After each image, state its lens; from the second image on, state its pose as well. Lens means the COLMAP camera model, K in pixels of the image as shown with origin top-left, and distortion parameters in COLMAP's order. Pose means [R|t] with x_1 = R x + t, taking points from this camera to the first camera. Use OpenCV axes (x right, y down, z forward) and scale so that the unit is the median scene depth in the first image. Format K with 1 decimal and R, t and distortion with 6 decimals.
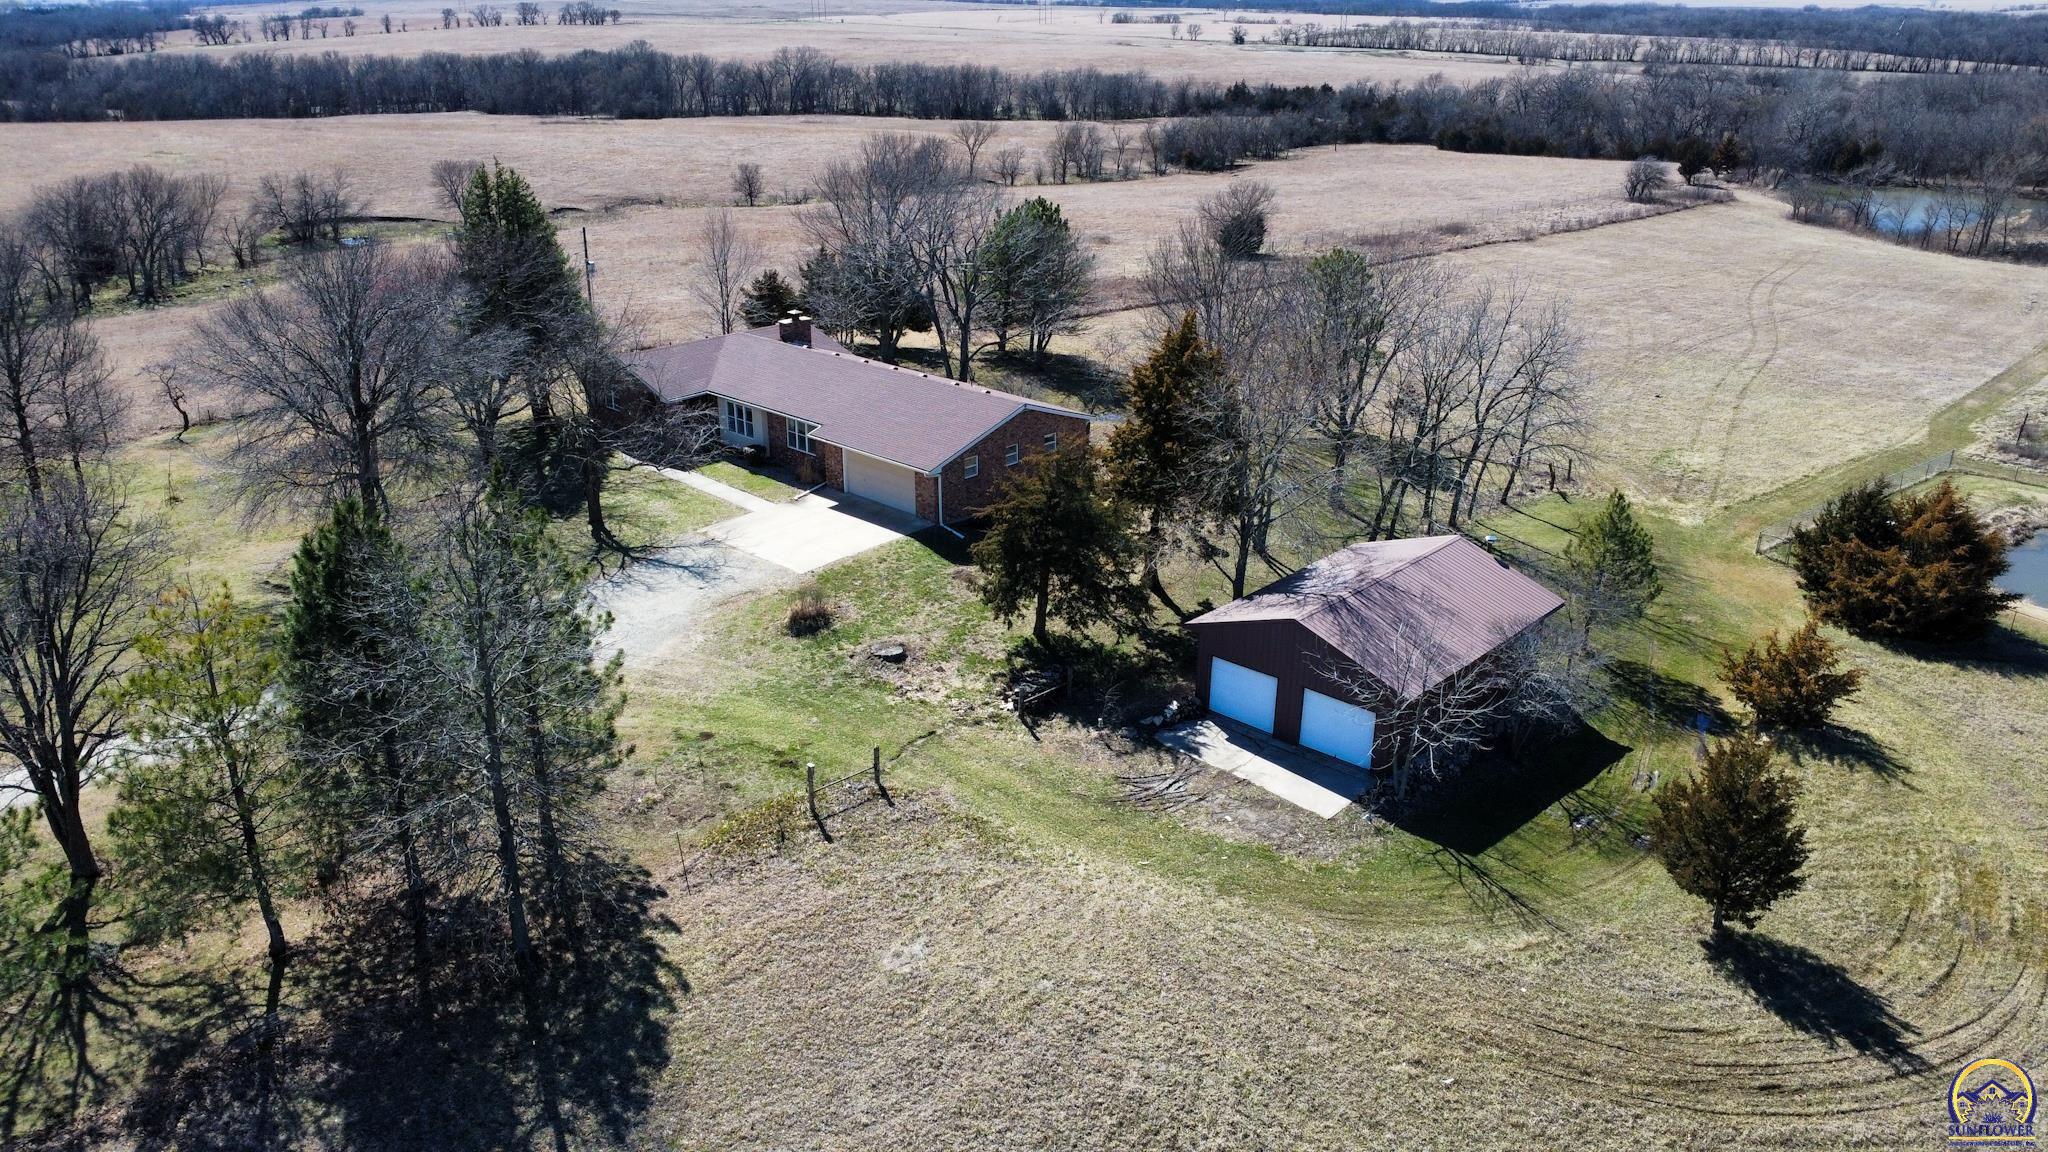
lens RADIAL K [[1491.3, 0, 1024.0], [0, 1491.3, 576.0], [0, 0, 1]] dist [-0.010929, -0.005182]
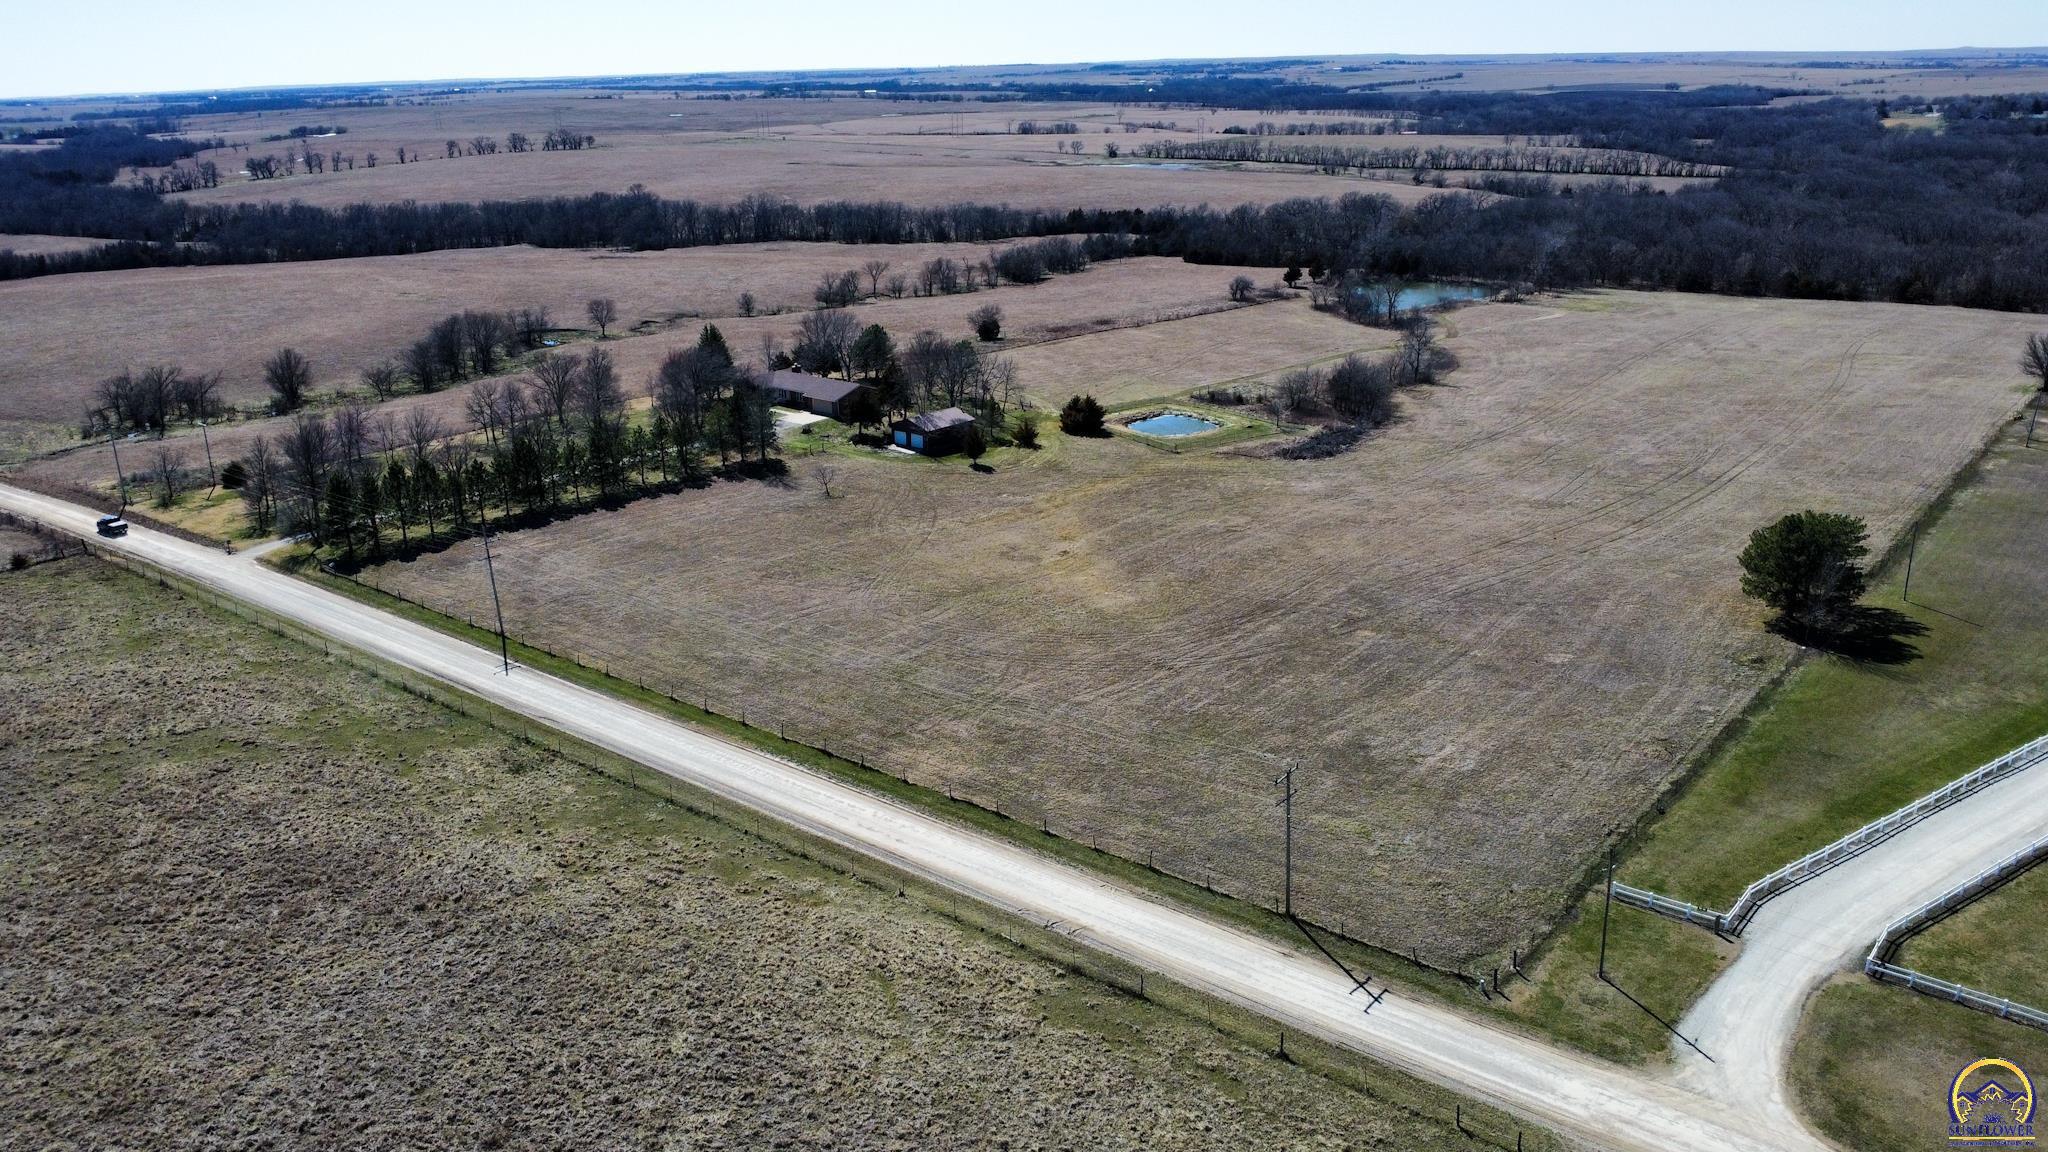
lens RADIAL K [[1525.7, 0, 1024.0], [0, 1525.7, 576.0], [0, 0, 1]] dist [0.034692, -0.001998]
pose [[0.998990, -0.033258, 0.030206, 0.105743], [0.034788, 0.998059, -0.051653, 0.218440], [-0.028429, 0.052652, 0.998208, -1.065848]]
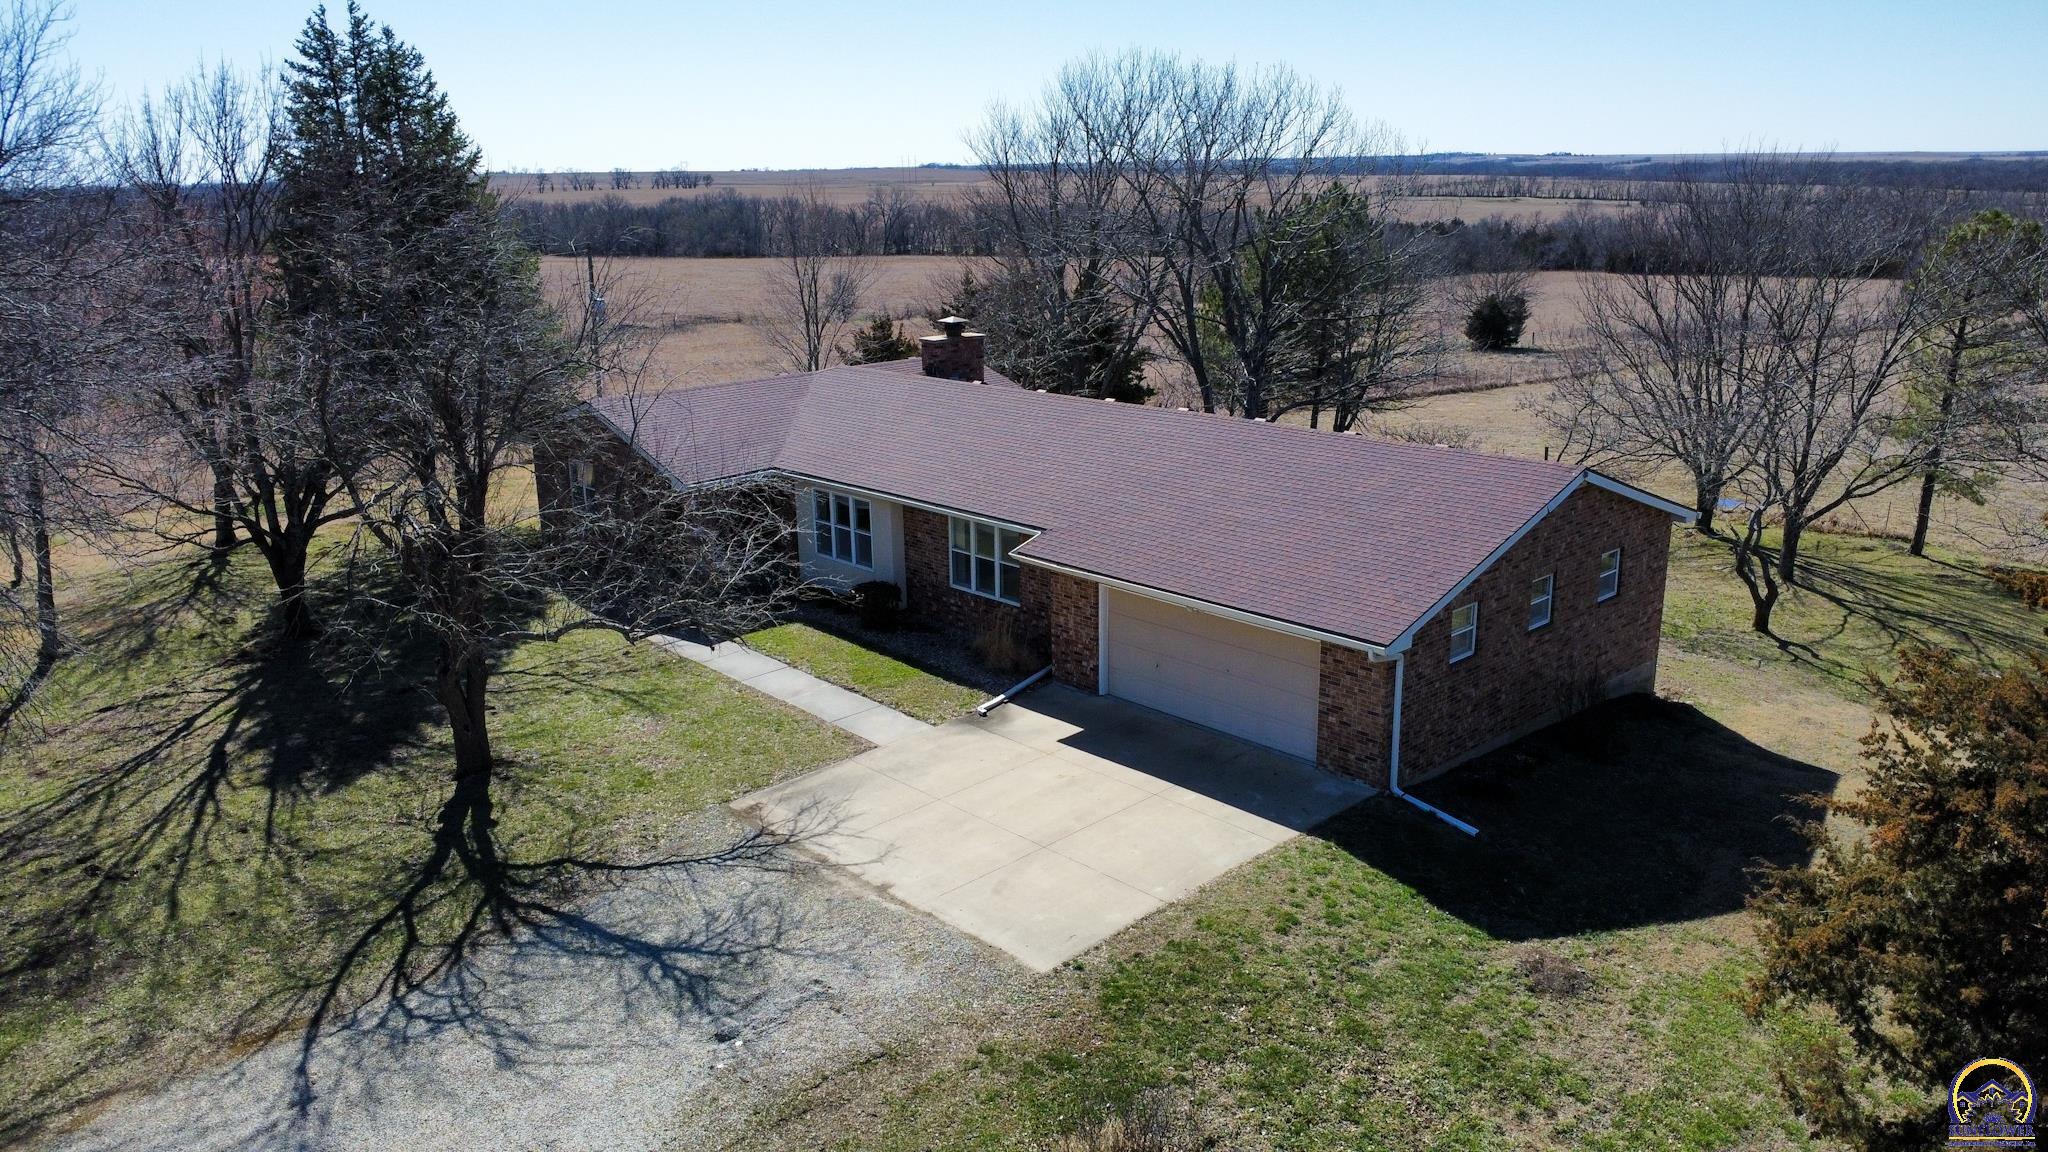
lens RADIAL K [[1491.3, 0, 1024.0], [0, 1491.3, 576.0], [0, 0, 1]] dist [-0.010929, -0.005182]
pose [[0.998574, -0.001174, -0.053375, -0.045880], [-0.004654, 0.994040, -0.108919, -0.016909], [0.053185, 0.109012, 0.992617, 0.228546]]
